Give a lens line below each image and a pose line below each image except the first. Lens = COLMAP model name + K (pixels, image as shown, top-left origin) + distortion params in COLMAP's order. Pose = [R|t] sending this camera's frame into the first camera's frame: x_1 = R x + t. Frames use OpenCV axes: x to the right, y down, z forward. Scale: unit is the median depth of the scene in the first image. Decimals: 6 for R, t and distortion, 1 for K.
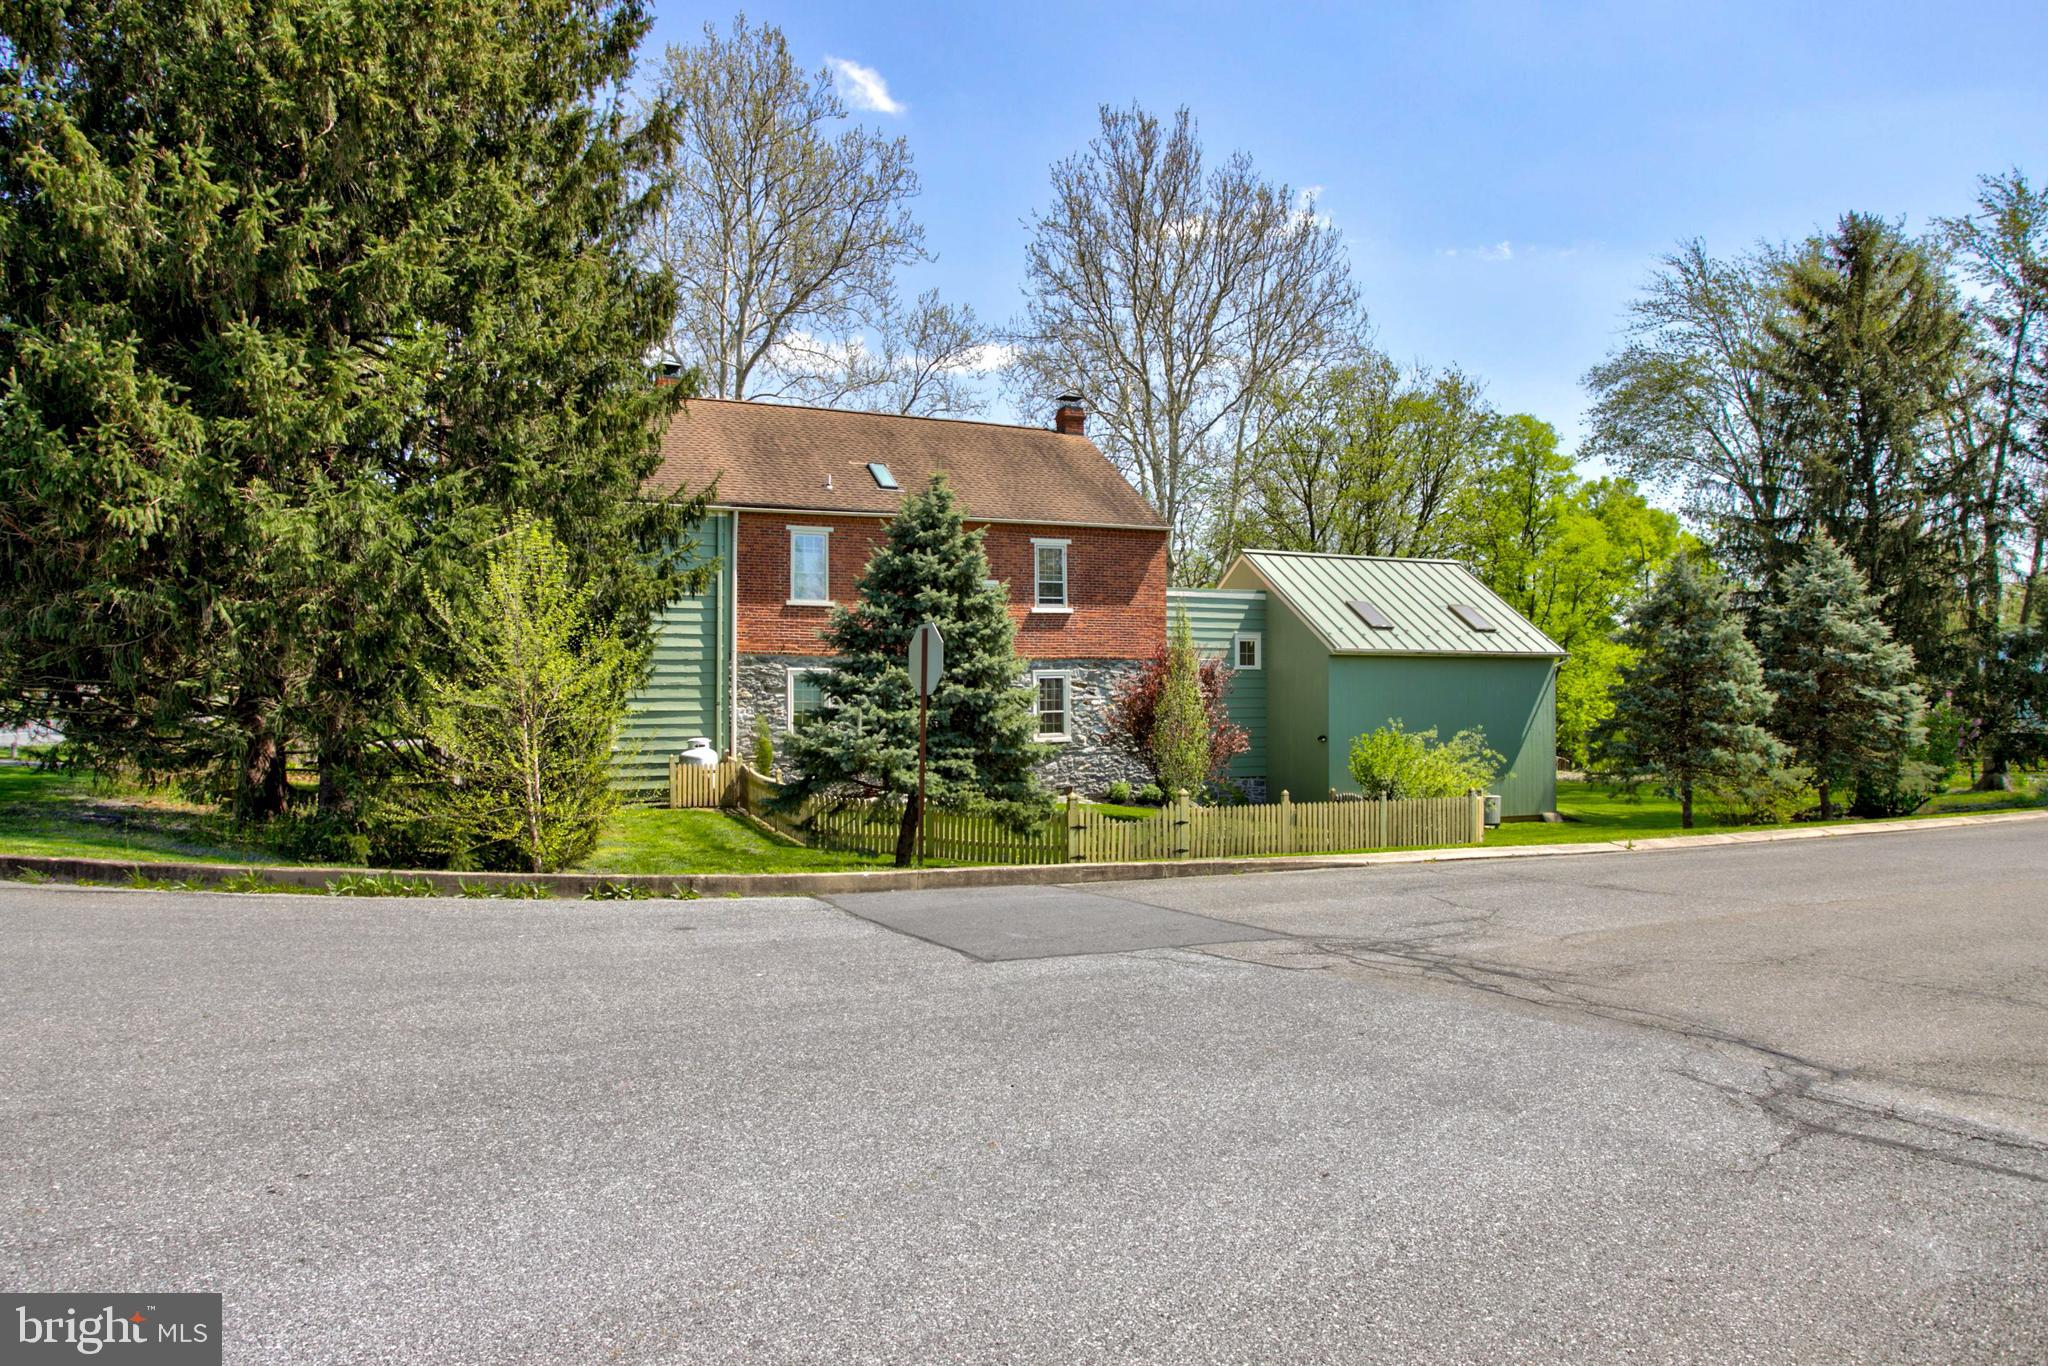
lens RADIAL K [[1285.8, 0, 1019.7], [0, 1285.8, 688.0], [0, 0, 1]] dist [-0.004415, 0.000683]
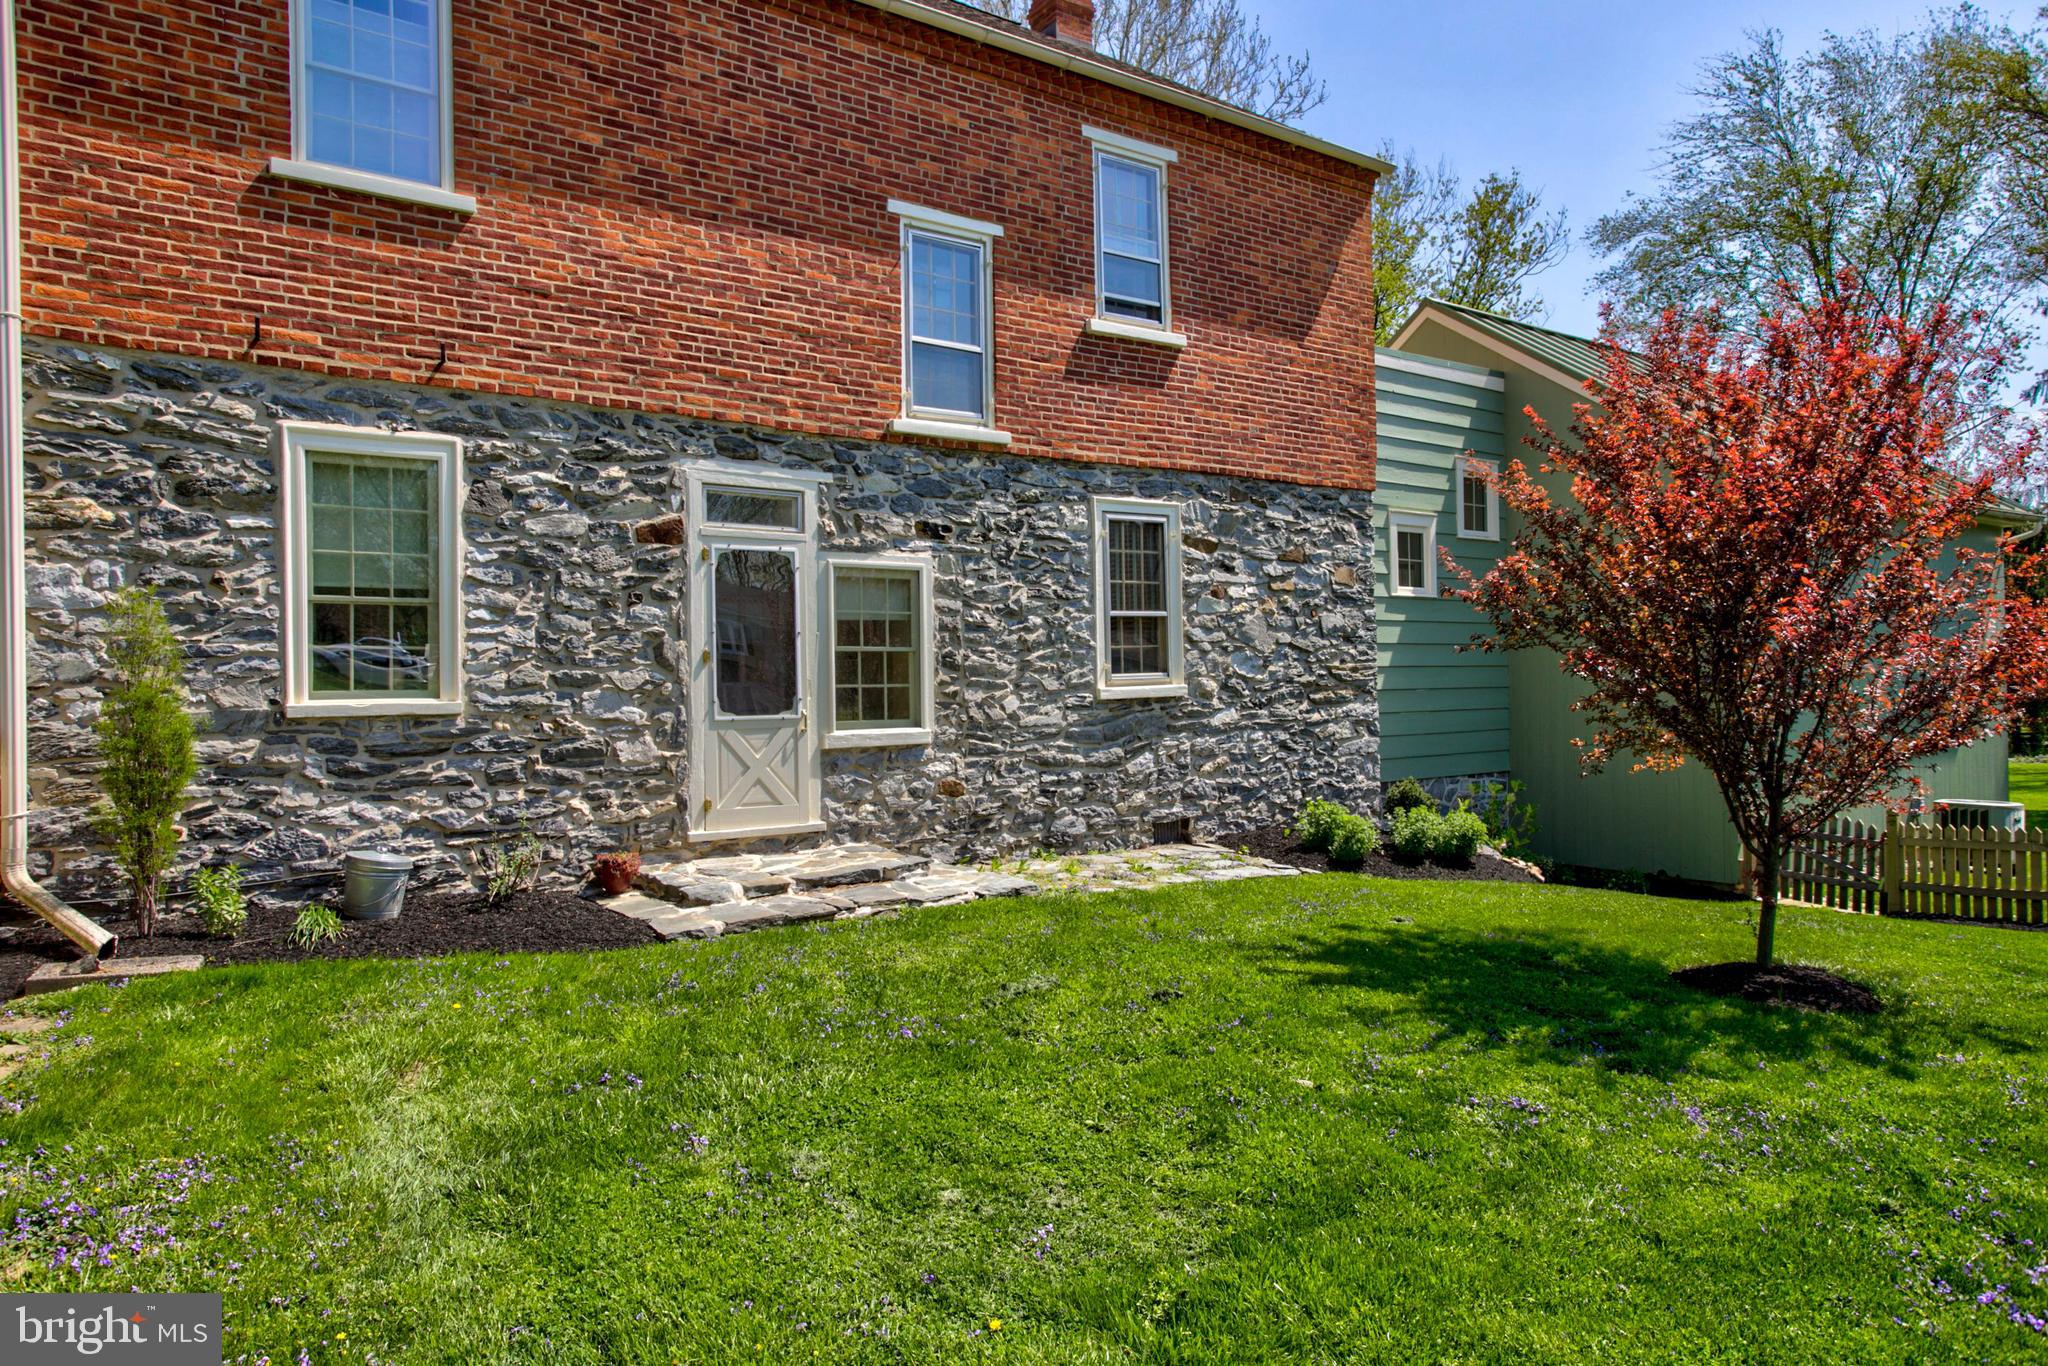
lens RADIAL K [[1285.8, 0, 1028.9], [0, 1285.8, 674.1], [0, 0, 1]] dist [-0.004415, 0.000683]
pose [[0.981908, -0.014737, 0.188786, -0.073499], [0.015445, 0.999878, -0.002281, 0.035604], [-0.188730, 0.005155, 0.982016, 0.647596]]
